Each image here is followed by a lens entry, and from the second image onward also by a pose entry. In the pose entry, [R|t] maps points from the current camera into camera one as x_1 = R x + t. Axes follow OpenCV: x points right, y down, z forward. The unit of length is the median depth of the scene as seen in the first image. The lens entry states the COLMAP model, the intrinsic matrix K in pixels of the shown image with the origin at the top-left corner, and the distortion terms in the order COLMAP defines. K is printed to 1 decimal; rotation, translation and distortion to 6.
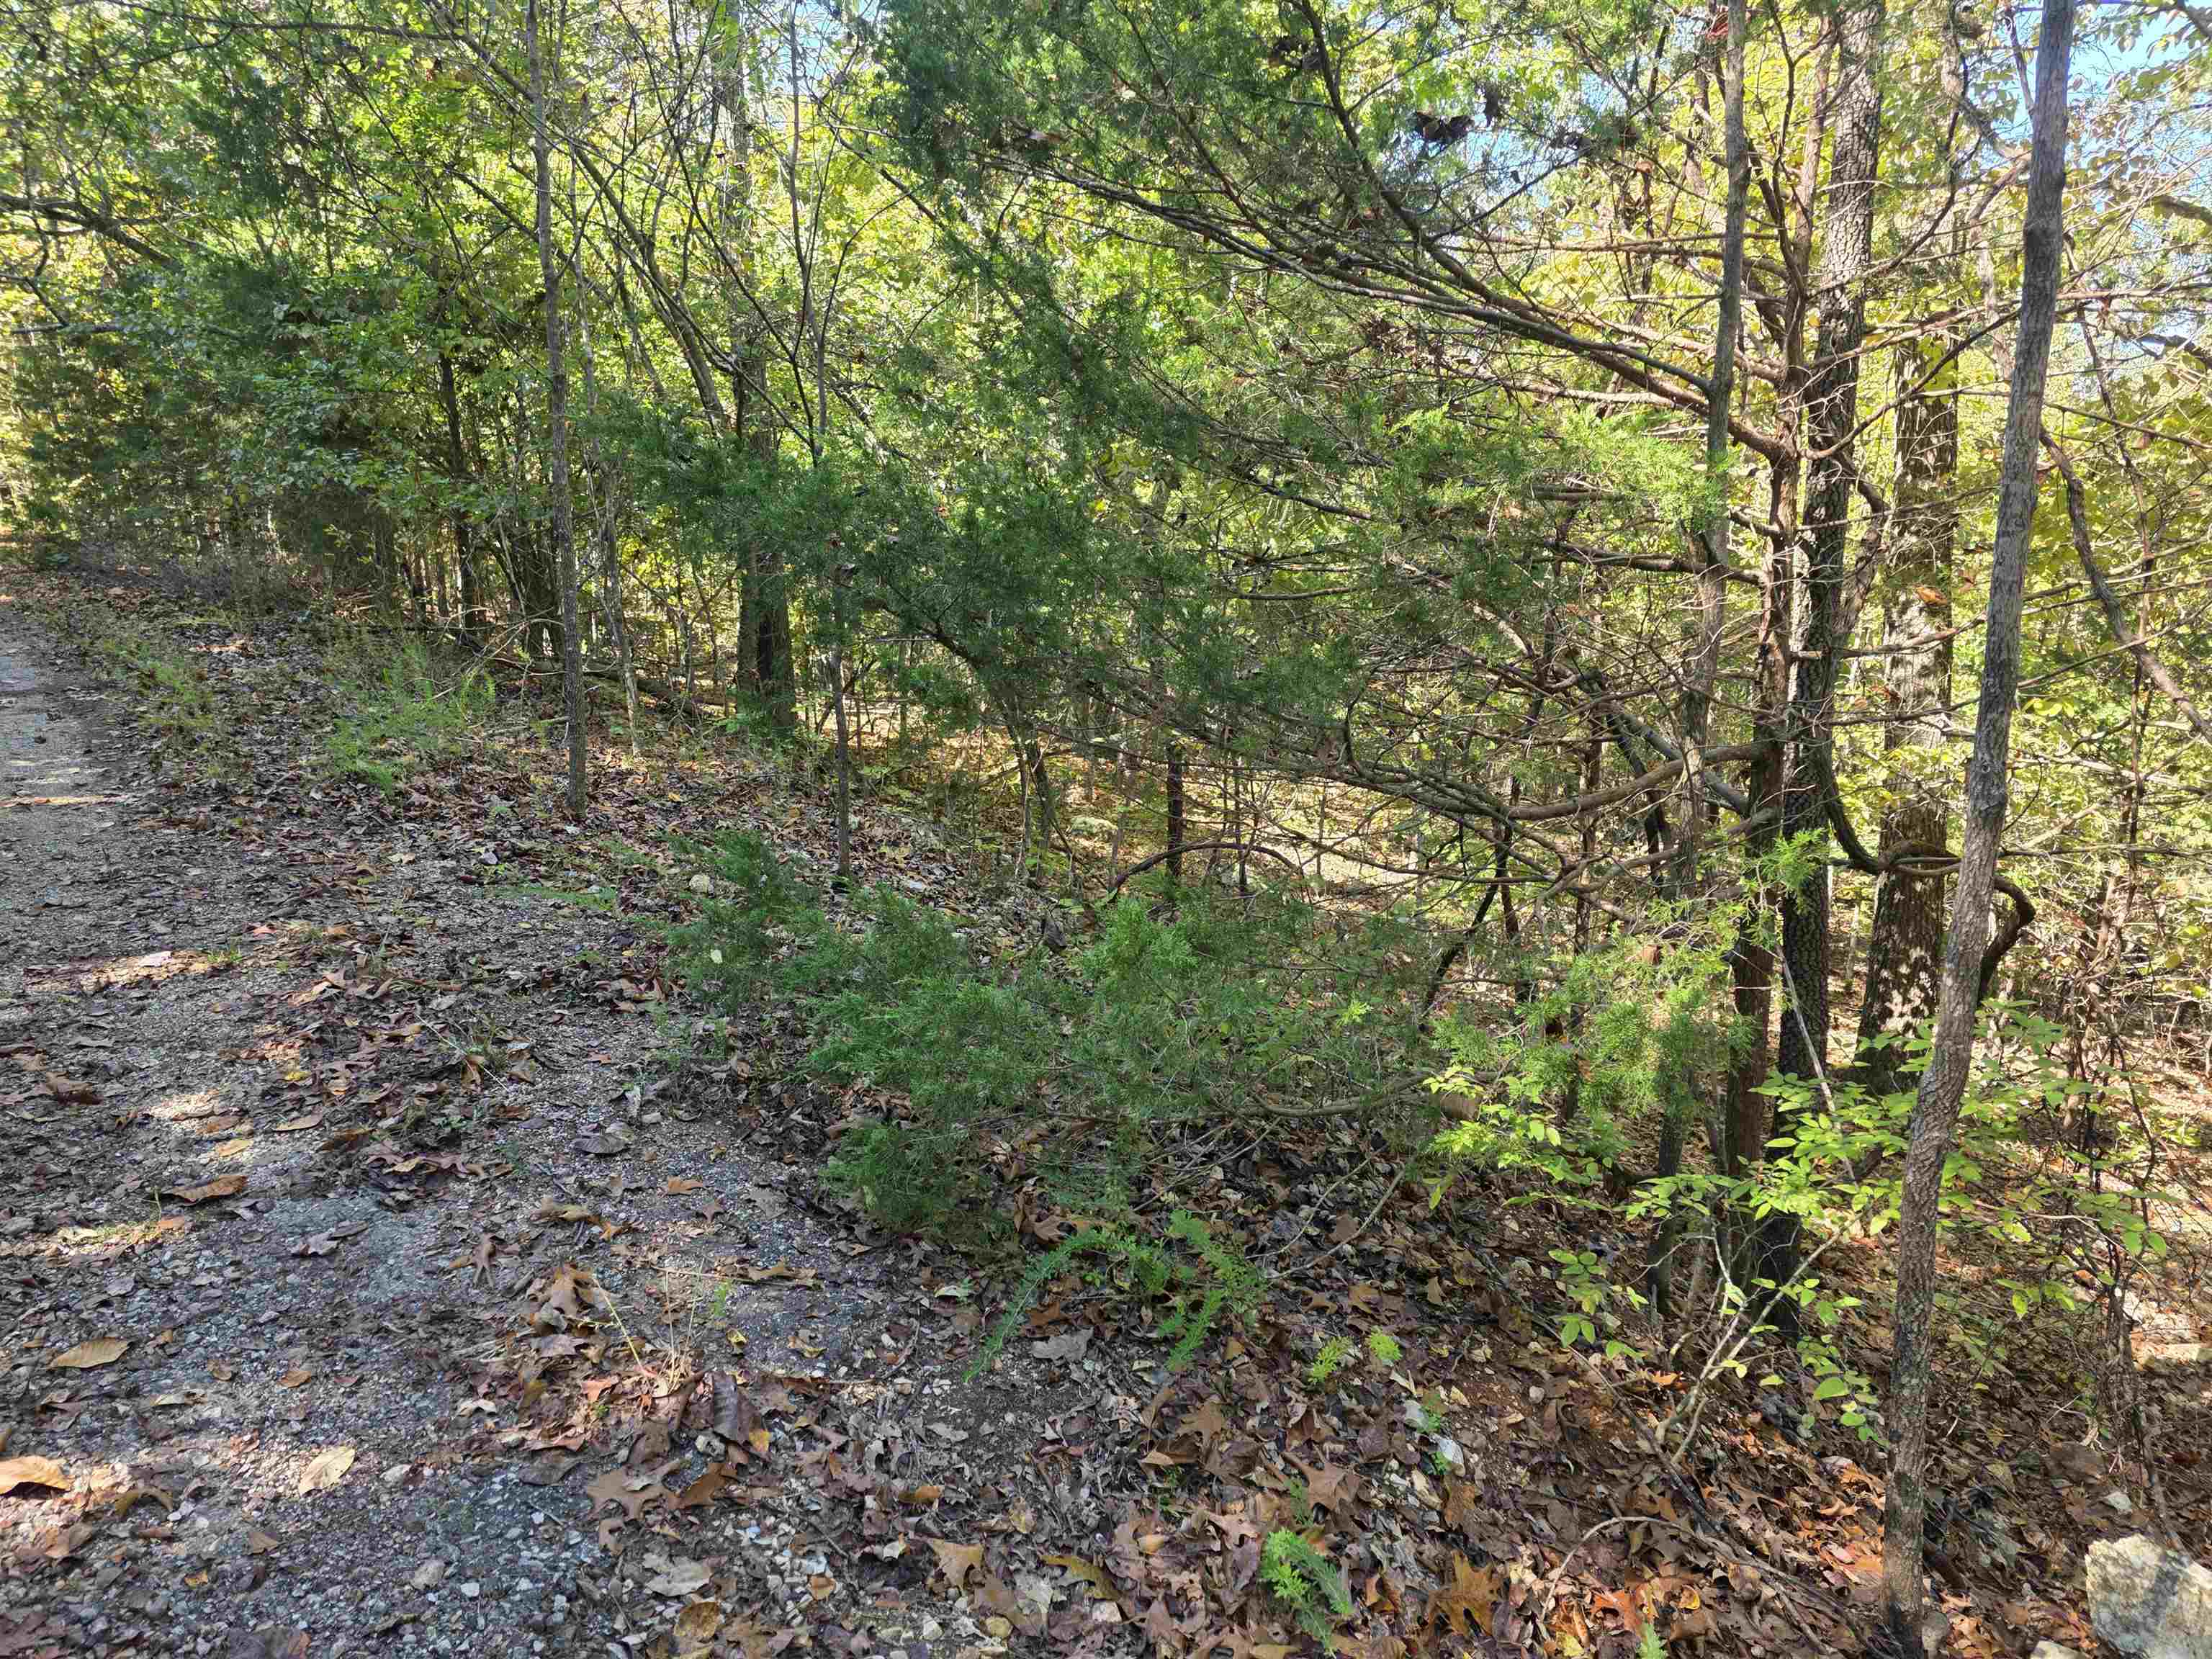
lens RADIAL K [[1484.3, 0, 1106.0], [0, 1484.3, 829.5], [0, 0, 1]] dist [0.060523, -0.051285]
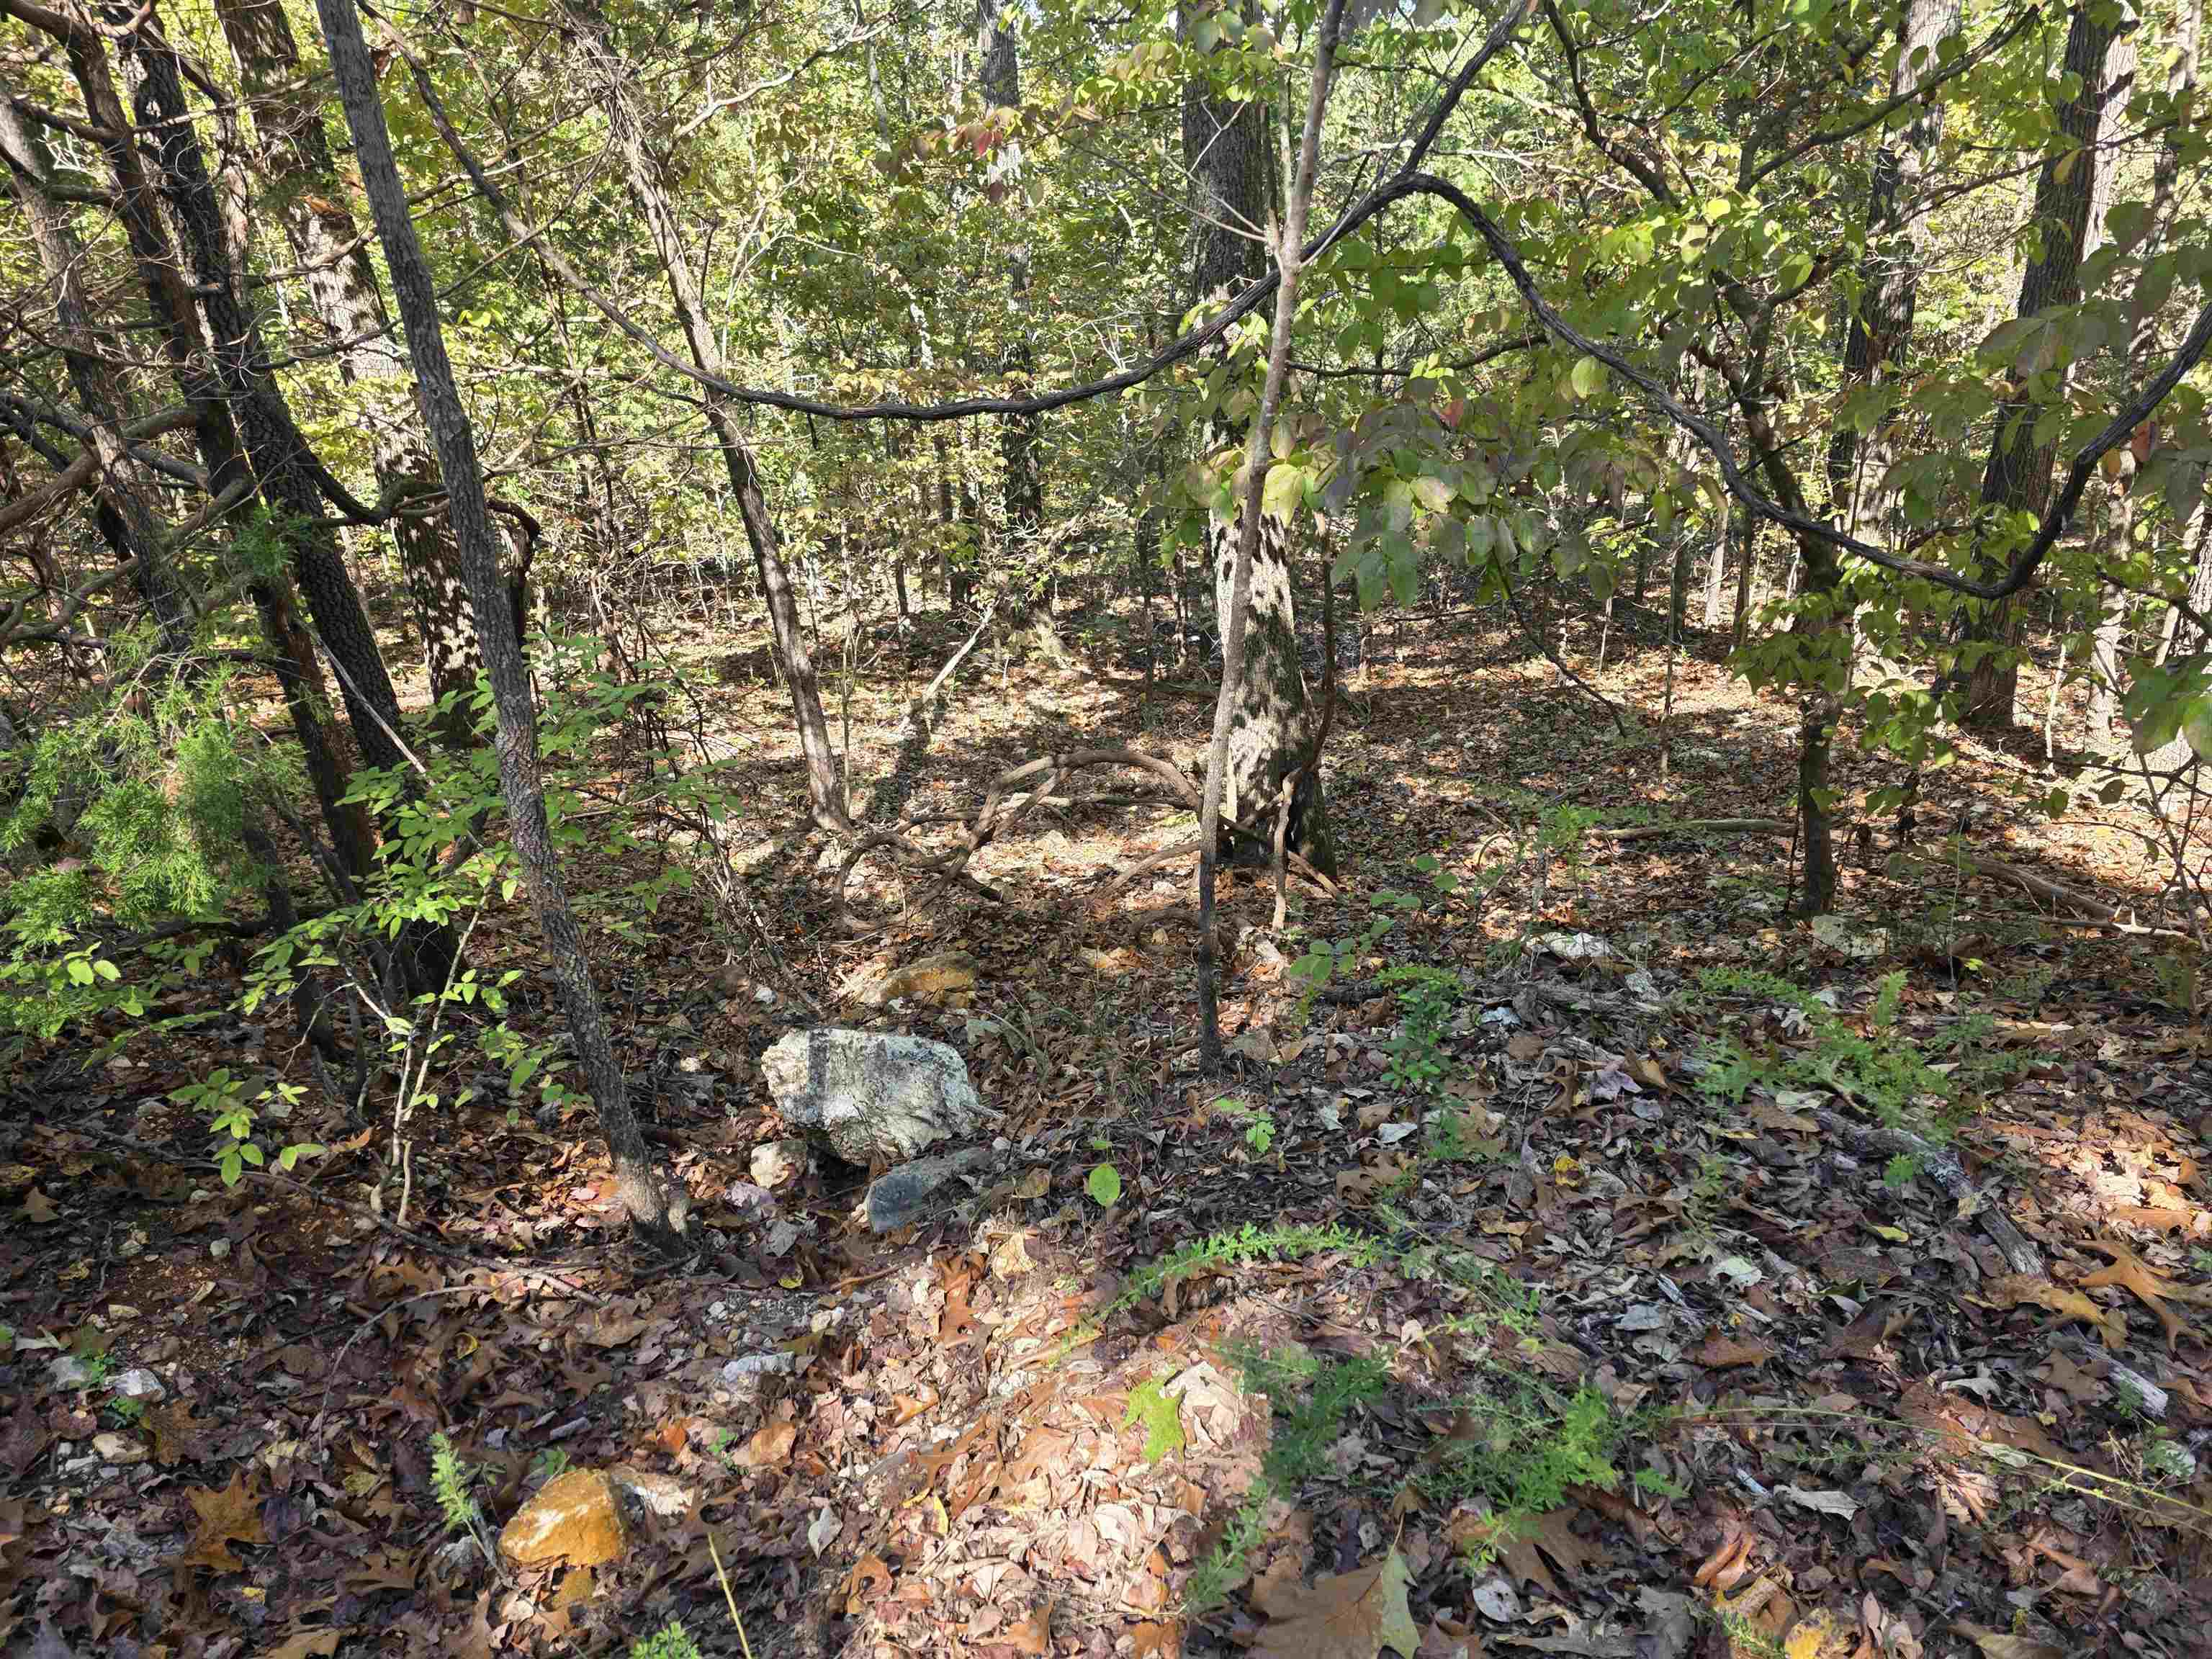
lens RADIAL K [[1484.3, 0, 1106.0], [0, 1484.3, 829.5], [0, 0, 1]] dist [0.060523, -0.051285]
pose [[0.586487, -0.384943, 0.712637, 0.070847], [0.211725, 0.922114, 0.323850, -0.006435], [-0.781796, -0.039051, 0.622310, 0.106959]]
